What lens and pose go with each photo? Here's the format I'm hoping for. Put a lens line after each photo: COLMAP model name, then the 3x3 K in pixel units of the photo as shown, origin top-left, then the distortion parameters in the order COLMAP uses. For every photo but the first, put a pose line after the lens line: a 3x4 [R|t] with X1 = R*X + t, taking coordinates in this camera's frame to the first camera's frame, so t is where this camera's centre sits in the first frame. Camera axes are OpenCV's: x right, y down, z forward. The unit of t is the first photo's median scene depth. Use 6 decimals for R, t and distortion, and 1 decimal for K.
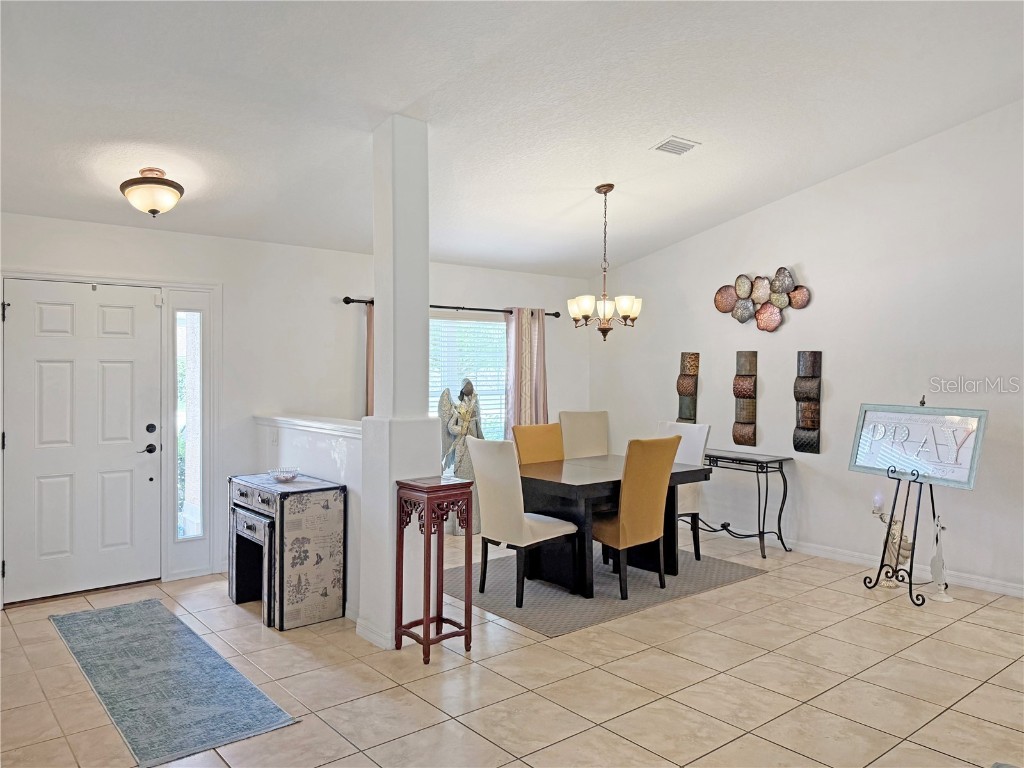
lens RADIAL K [[758.2, 0, 512.0], [0, 758.2, 384.0], [0, 0, 1]] dist [0.052366, -0.002713]
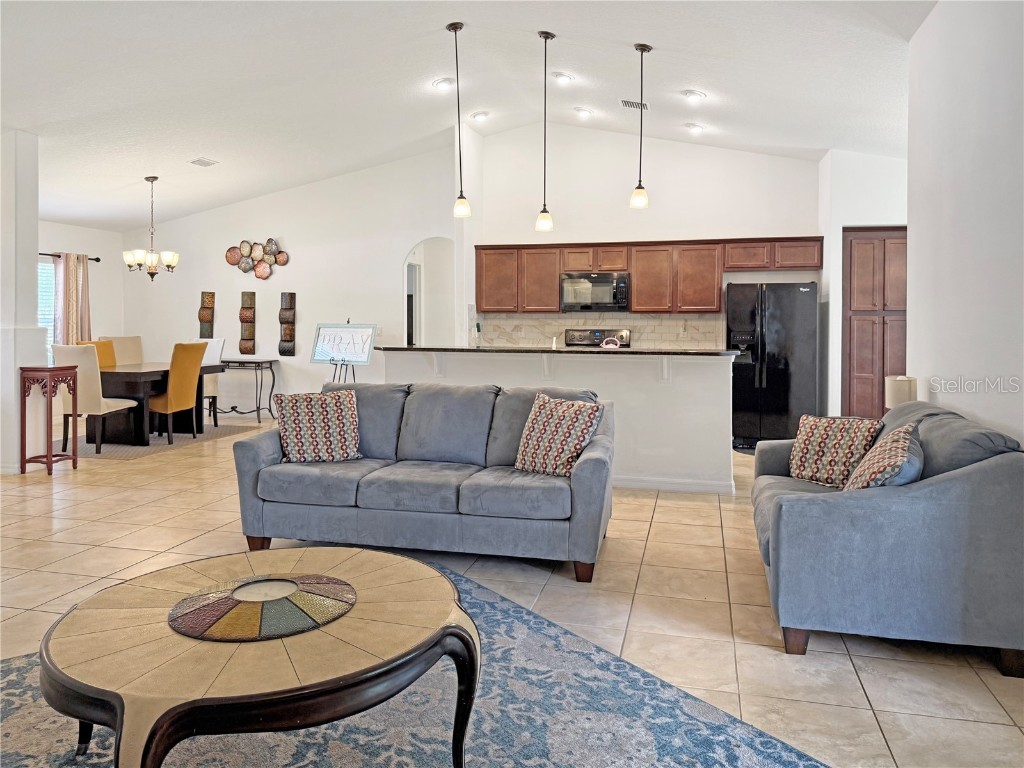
lens RADIAL K [[750.2, 0, 517.8], [0, 750.2, 329.5], [0, 0, 1]] dist [0.012094, -0.004461]
pose [[0.797167, -0.004906, 0.603739, -0.172469], [0.006709, 0.999977, -0.000733, 0.038362], [-0.603721, 0.004635, 0.797182, -0.530447]]
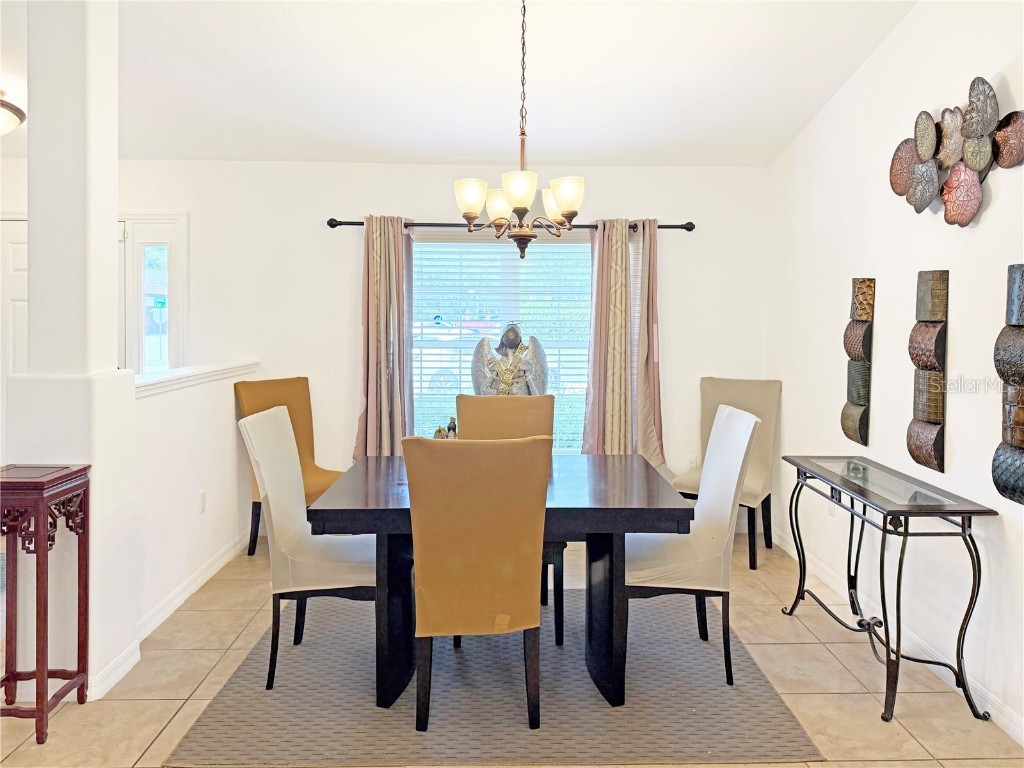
lens RADIAL K [[750.2, 0, 517.8], [0, 750.2, 329.5], [0, 0, 1]] dist [0.012094, -0.004461]
pose [[0.784377, 0.014260, -0.620120, 0.416754], [-0.016885, 0.999856, 0.001635, -0.002644], [0.620054, 0.009188, 0.784505, 0.490347]]
